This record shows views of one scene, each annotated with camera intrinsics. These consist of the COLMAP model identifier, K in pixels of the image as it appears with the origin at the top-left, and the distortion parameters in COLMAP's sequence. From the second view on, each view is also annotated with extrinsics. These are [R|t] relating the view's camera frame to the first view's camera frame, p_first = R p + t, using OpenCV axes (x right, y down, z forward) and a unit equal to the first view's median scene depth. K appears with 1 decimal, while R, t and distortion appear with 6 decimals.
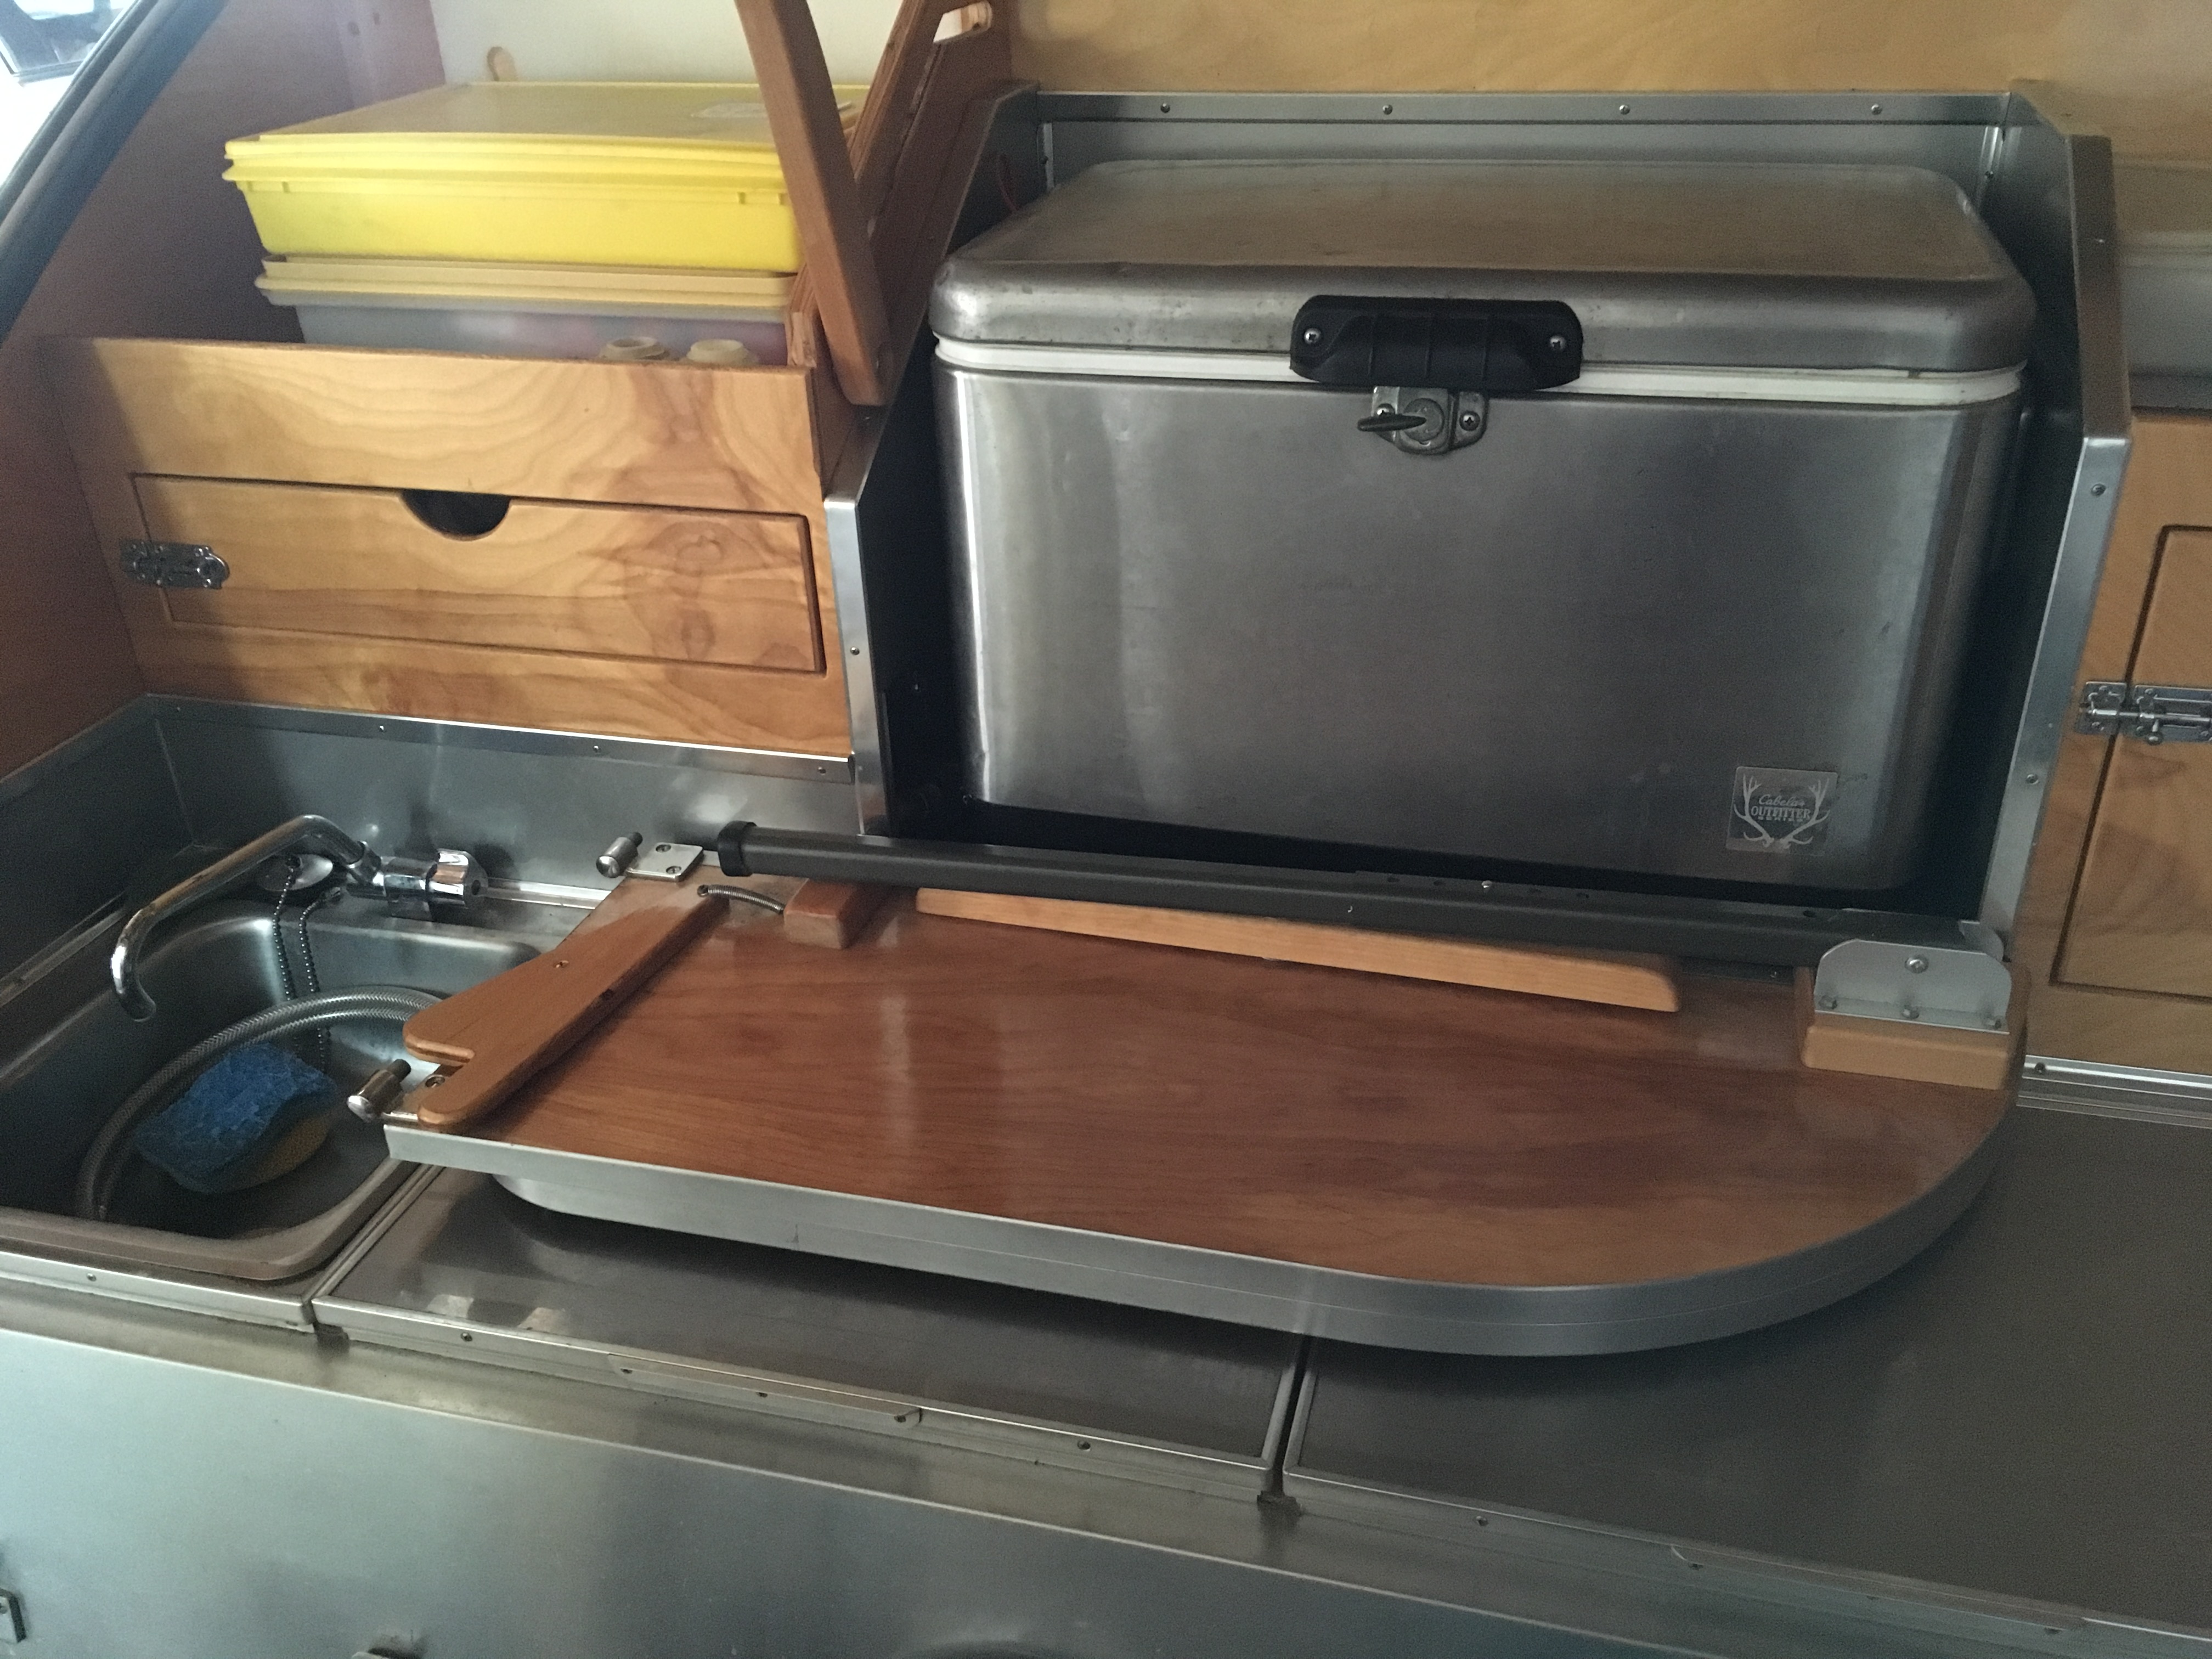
lens RADIAL K [[1890.8, 0, 1103.0], [0, 1890.8, 845.6], [0, 0, 1]] dist [0.086935, -0.118591]
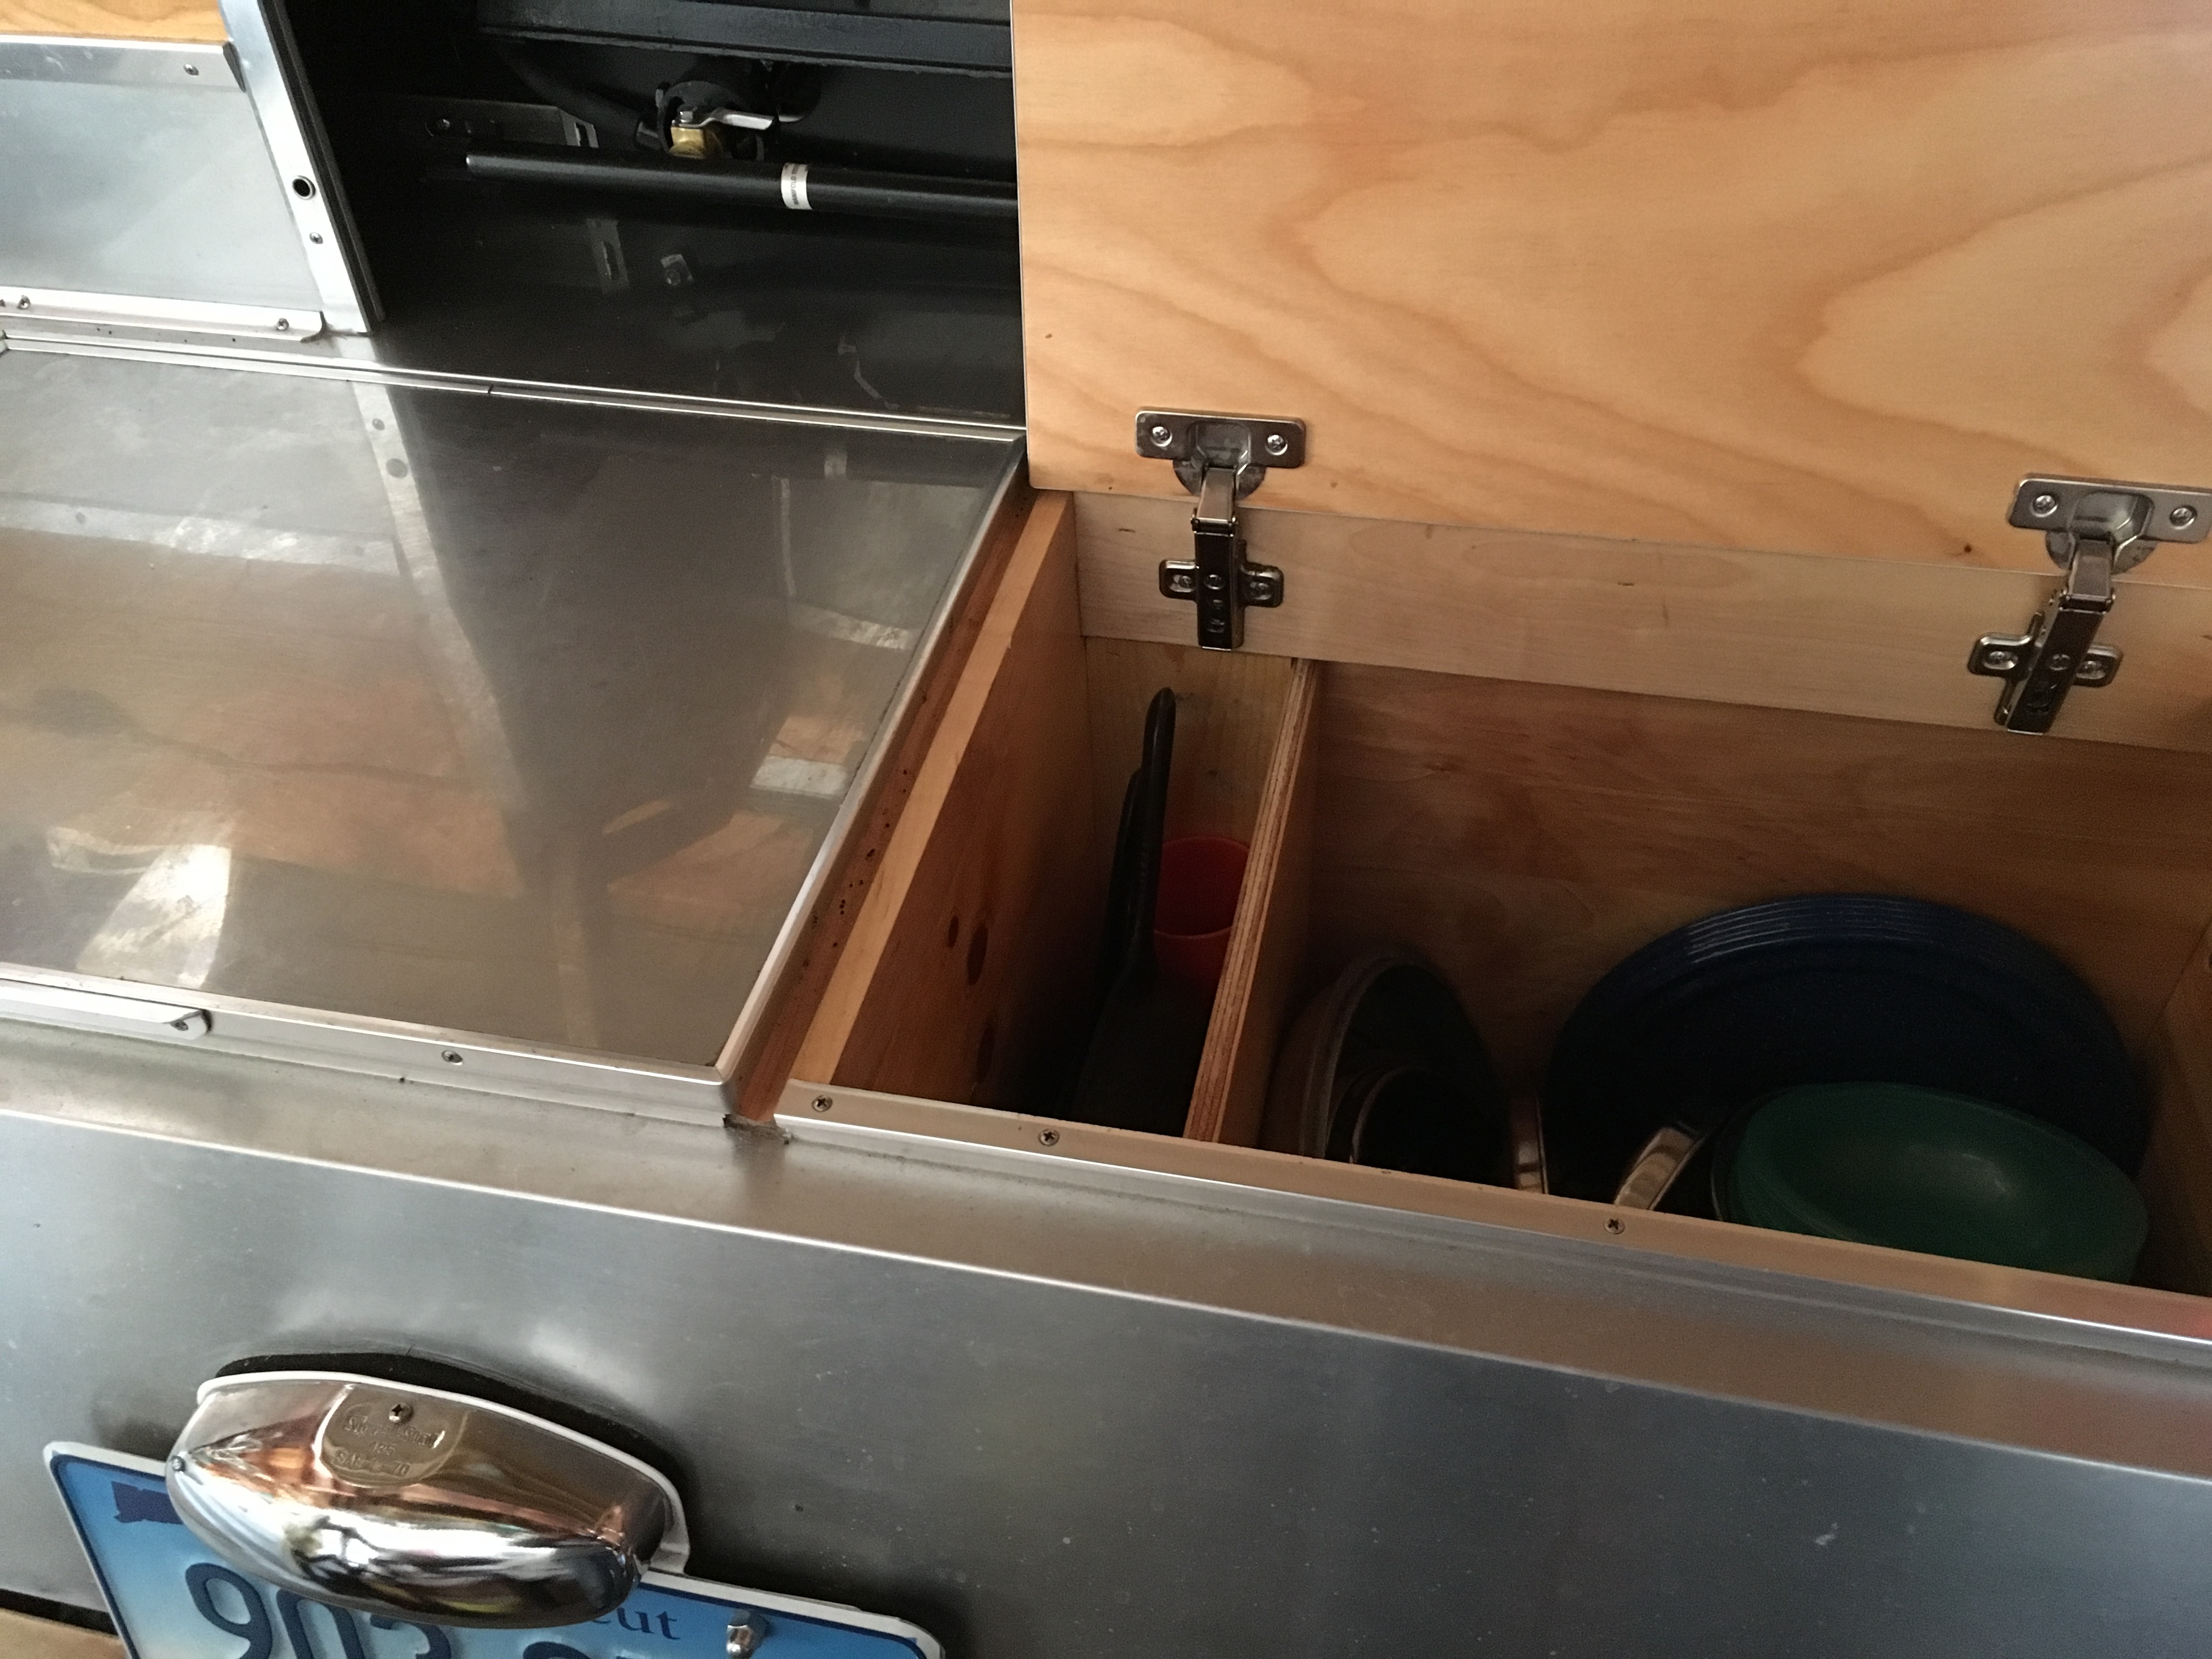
lens RADIAL K [[1890.8, 0, 1103.0], [0, 1890.8, 845.6], [0, 0, 1]] dist [0.086935, -0.118591]
pose [[0.999042, -0.033213, 0.028510, 0.145092], [0.025234, 0.969225, 0.244878, 0.068288], [-0.035766, -0.243924, 0.969135, 0.282604]]
